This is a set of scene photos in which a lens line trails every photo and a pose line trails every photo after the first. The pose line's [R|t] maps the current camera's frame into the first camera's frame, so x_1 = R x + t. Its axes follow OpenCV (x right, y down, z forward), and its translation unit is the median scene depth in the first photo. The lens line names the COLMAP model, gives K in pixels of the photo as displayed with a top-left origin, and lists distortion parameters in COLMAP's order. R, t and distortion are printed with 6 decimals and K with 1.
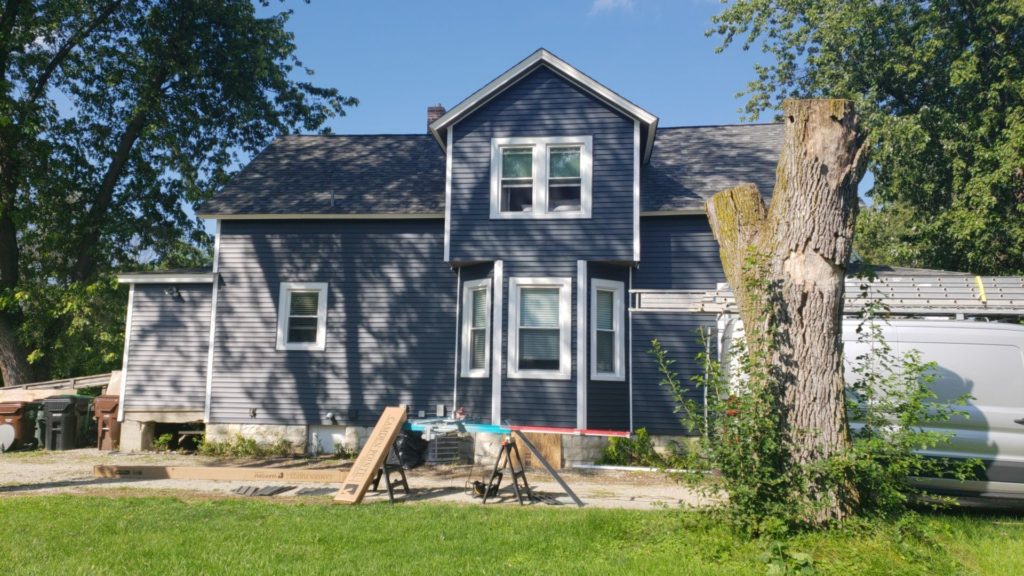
lens RADIAL K [[808.8, 0, 512.0], [0, 808.8, 288.0], [0, 0, 1]] dist [0.048702, -0.002439]
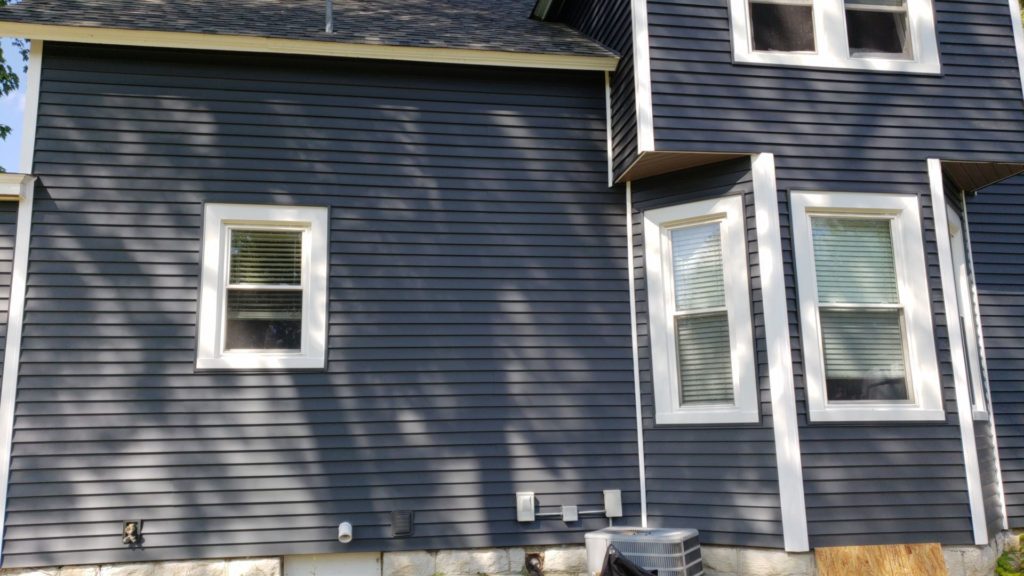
lens RADIAL K [[808.8, 0, 512.0], [0, 808.8, 288.0], [0, 0, 1]] dist [0.048702, -0.002439]
pose [[0.965665, 0.012675, 0.259479, -0.261210], [0.000826, 0.998654, -0.051854, 0.061371], [-0.259787, 0.050287, 0.964356, 0.609962]]
